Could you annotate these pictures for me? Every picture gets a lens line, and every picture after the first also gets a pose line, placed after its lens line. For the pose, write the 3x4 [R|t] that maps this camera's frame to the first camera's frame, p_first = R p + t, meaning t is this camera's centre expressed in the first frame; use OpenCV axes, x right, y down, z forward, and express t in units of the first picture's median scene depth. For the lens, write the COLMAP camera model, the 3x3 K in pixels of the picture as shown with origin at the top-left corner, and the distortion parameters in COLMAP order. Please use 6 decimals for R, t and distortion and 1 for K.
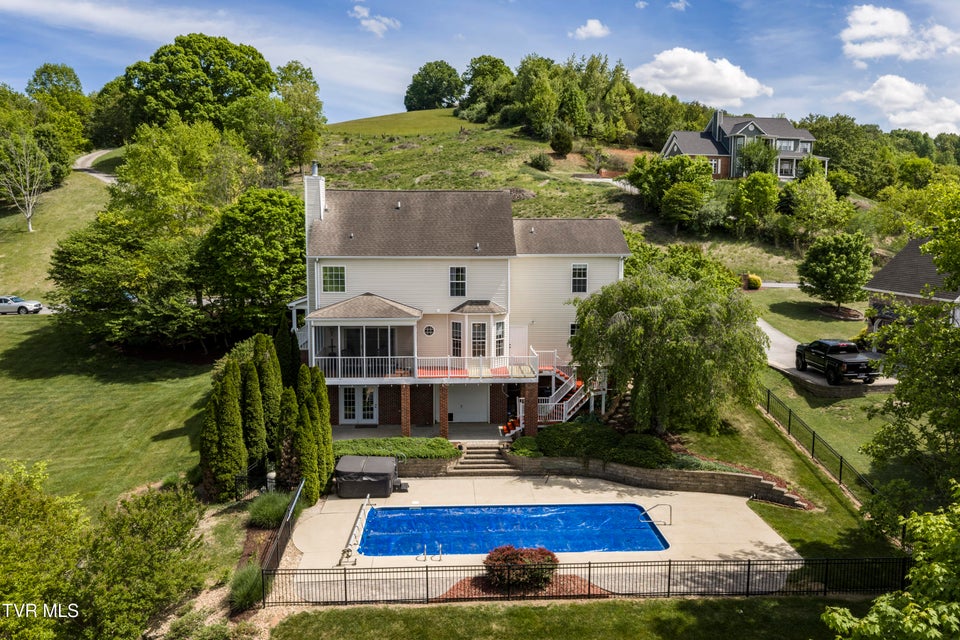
lens RADIAL K [[789.3, 0, 479.0], [0, 789.3, 318.1], [0, 0, 1]] dist [0.013564, -0.028931]
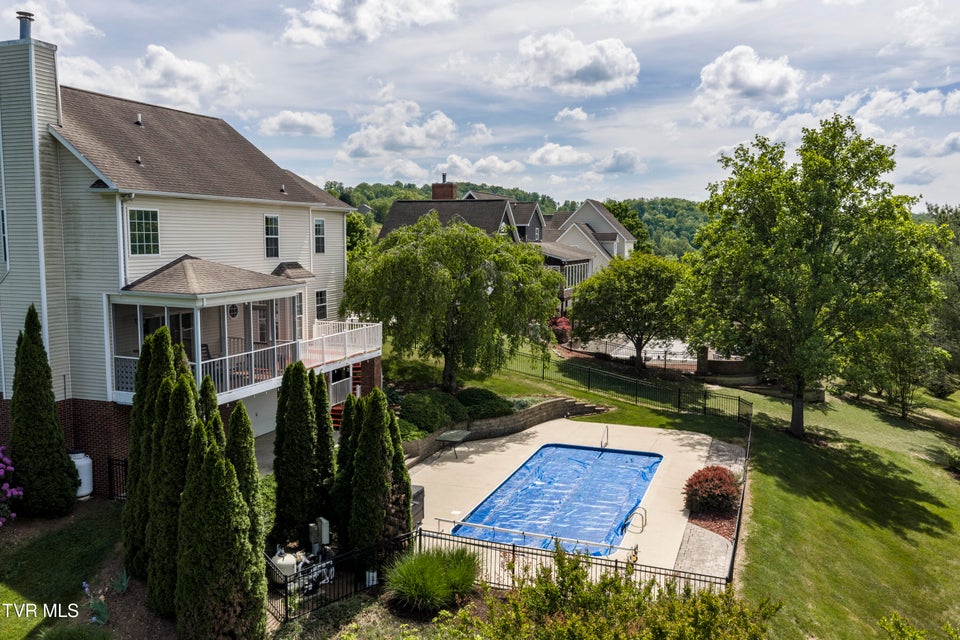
lens RADIAL K [[789.3, 0, 481.6], [0, 789.3, 321.2], [0, 0, 1]] dist [0.013564, -0.028931]
pose [[0.384751, -0.098986, 0.917697, -0.649830], [0.104842, 0.992485, 0.063097, 0.004491], [-0.917047, 0.071937, 0.392238, 0.576564]]
